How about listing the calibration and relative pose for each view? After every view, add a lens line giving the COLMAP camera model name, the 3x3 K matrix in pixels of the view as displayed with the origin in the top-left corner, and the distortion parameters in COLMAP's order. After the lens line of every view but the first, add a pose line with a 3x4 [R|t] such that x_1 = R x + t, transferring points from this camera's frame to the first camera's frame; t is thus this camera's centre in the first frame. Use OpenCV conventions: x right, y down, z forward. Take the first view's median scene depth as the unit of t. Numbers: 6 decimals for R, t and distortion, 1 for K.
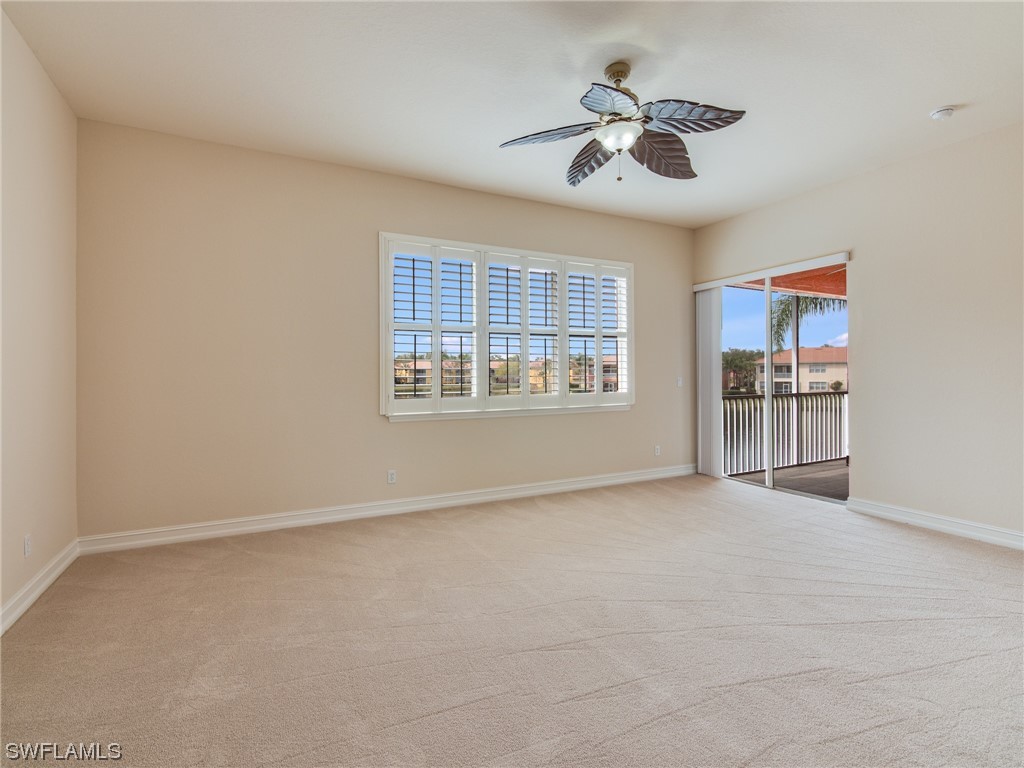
lens RADIAL K [[486.6, 0, 511.8], [0, 486.6, 375.3], [0, 0, 1]] dist [-0.001590, -0.000448]
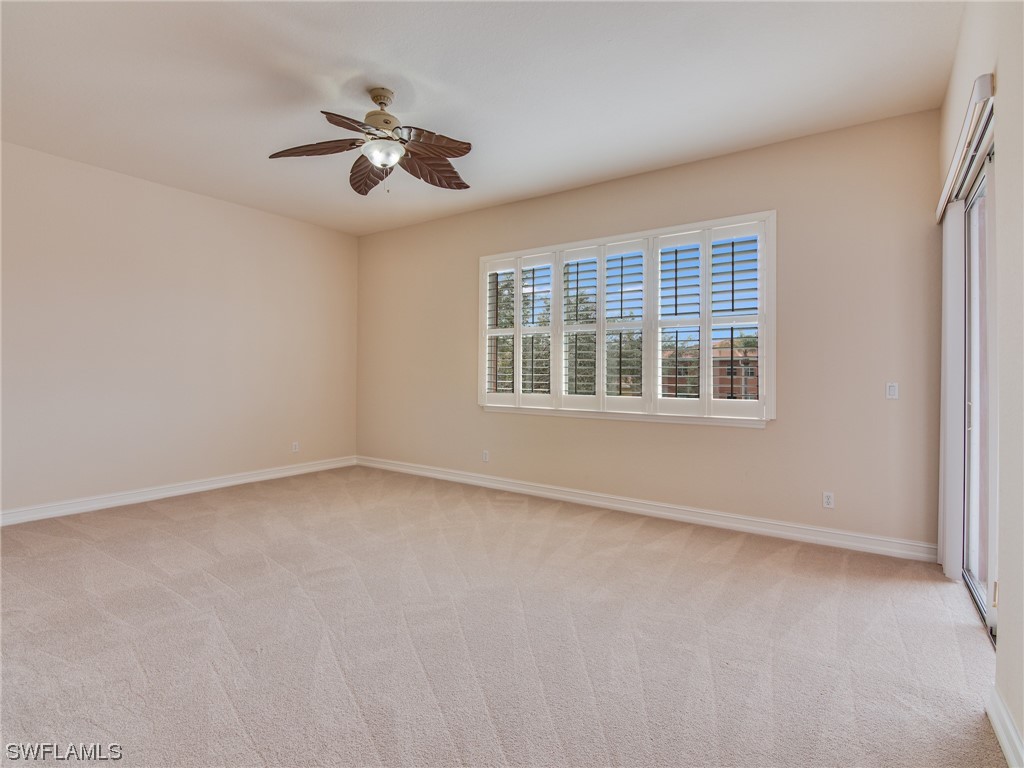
lens RADIAL K [[510.1, 0, 505.5], [0, 510.1, 373.9], [0, 0, 1]] dist [-0.001321, -0.005304]
pose [[0.465311, 0.009597, -0.885095, 0.796425], [-0.010294, 0.999932, 0.005430, -0.004340], [0.885087, 0.006585, 0.465378, 0.396283]]
